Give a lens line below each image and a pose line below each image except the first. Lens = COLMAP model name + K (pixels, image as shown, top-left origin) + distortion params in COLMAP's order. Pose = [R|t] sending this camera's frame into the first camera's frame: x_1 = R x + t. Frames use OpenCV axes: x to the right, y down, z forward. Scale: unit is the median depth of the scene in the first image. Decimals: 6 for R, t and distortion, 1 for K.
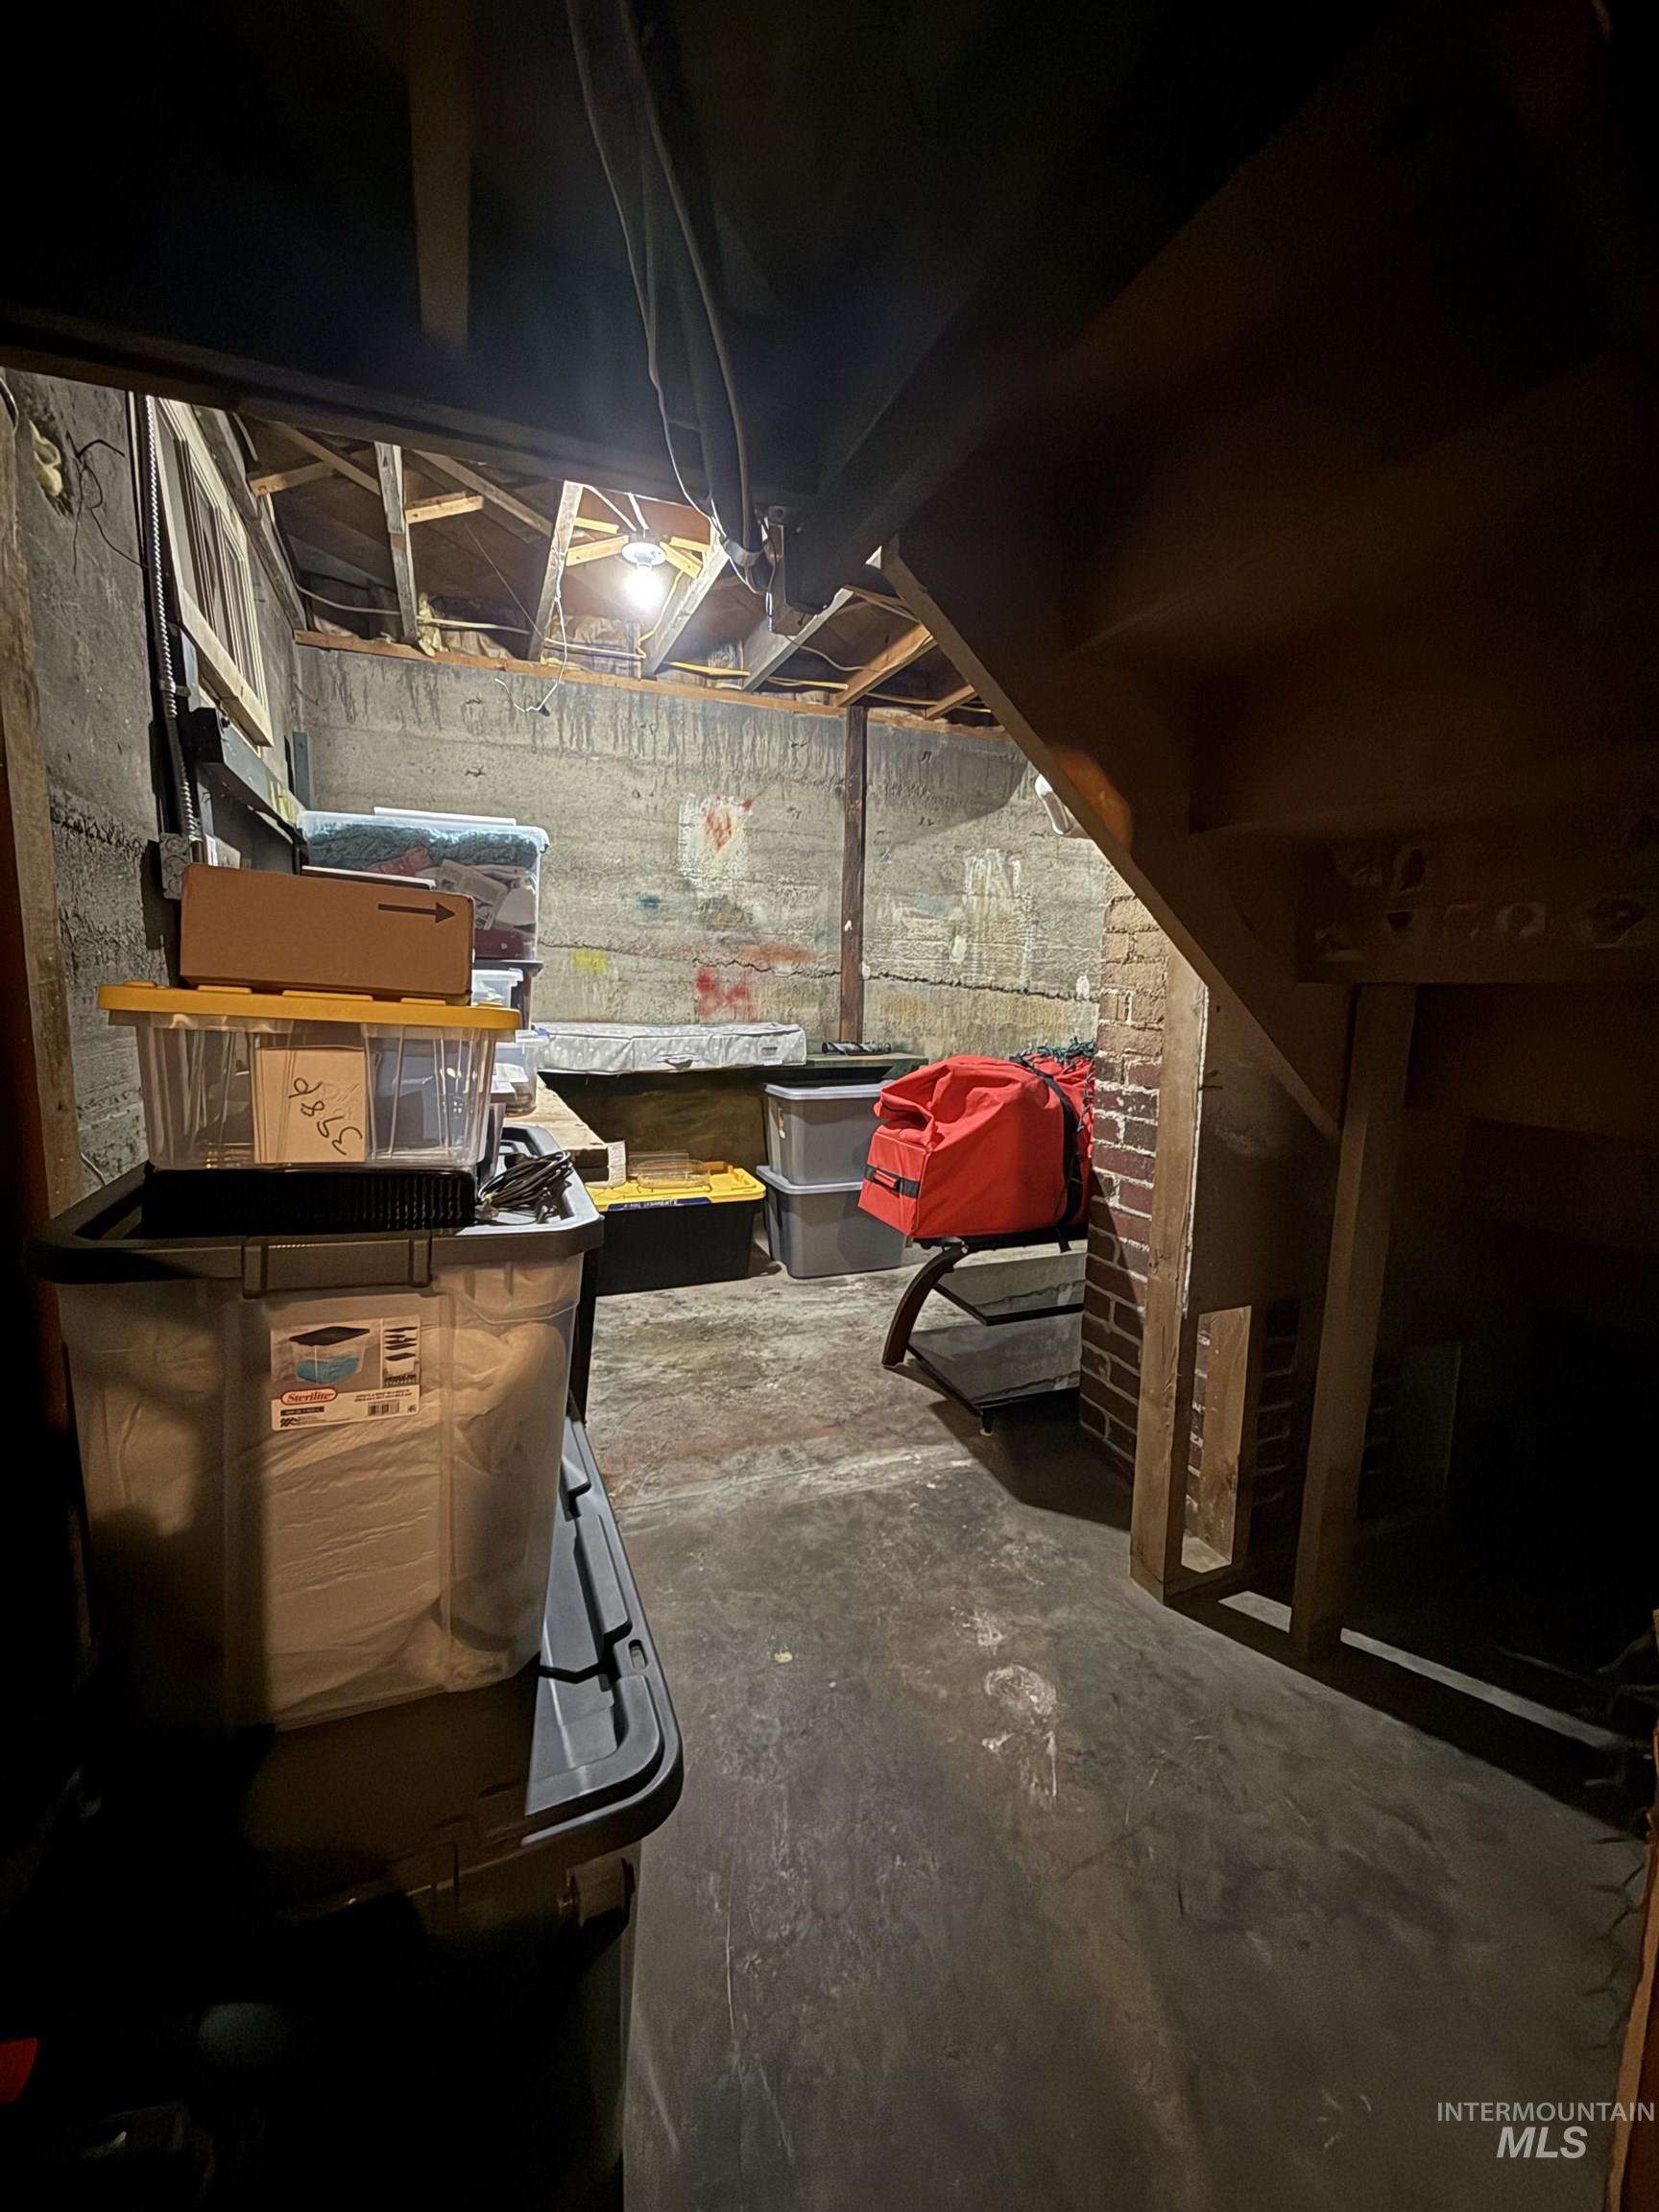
lens RADIAL K [[884.5, 0, 829.5], [0, 884.5, 1106.0], [0, 0, 1]] dist [-0.002222, -0.000574]
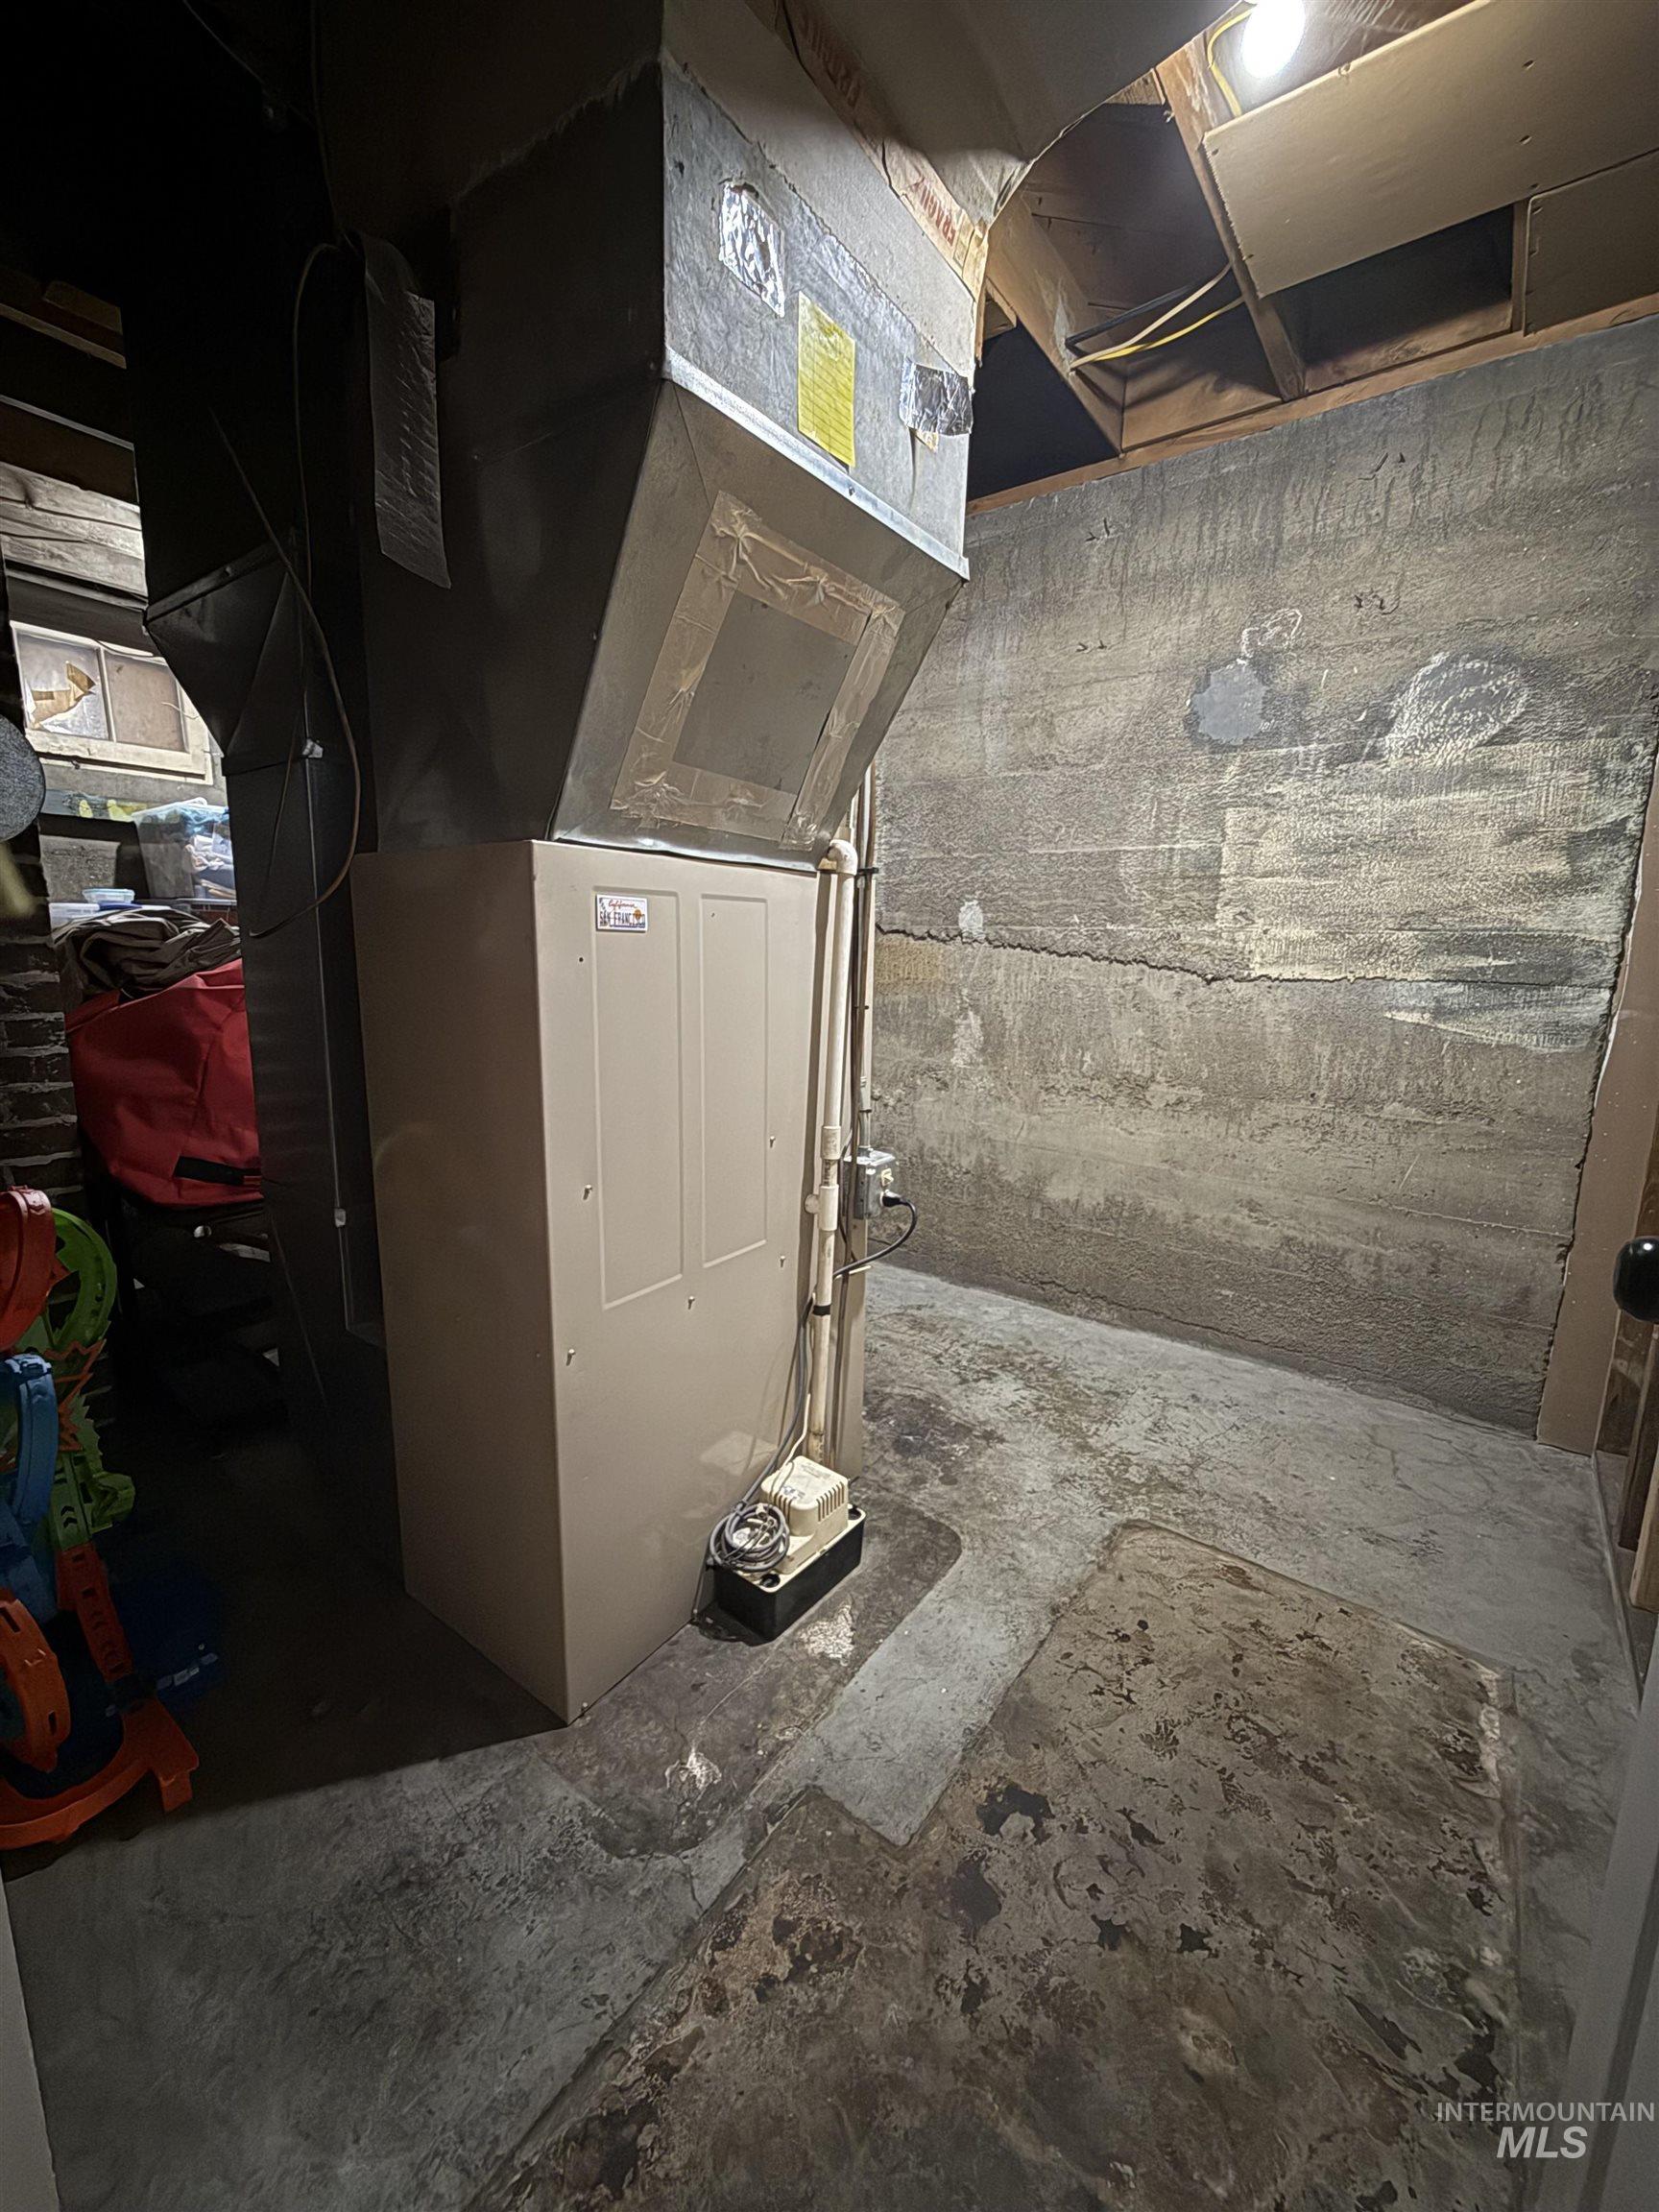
lens RADIAL K [[884.5, 0, 829.5], [0, 884.5, 1106.0], [0, 0, 1]] dist [-0.002222, -0.000574]
pose [[0.512095, 0.151641, -0.845437, 1.010425], [-0.121146, 0.987204, 0.103689, -0.081271], [0.850343, 0.049323, 0.523913, 0.815106]]
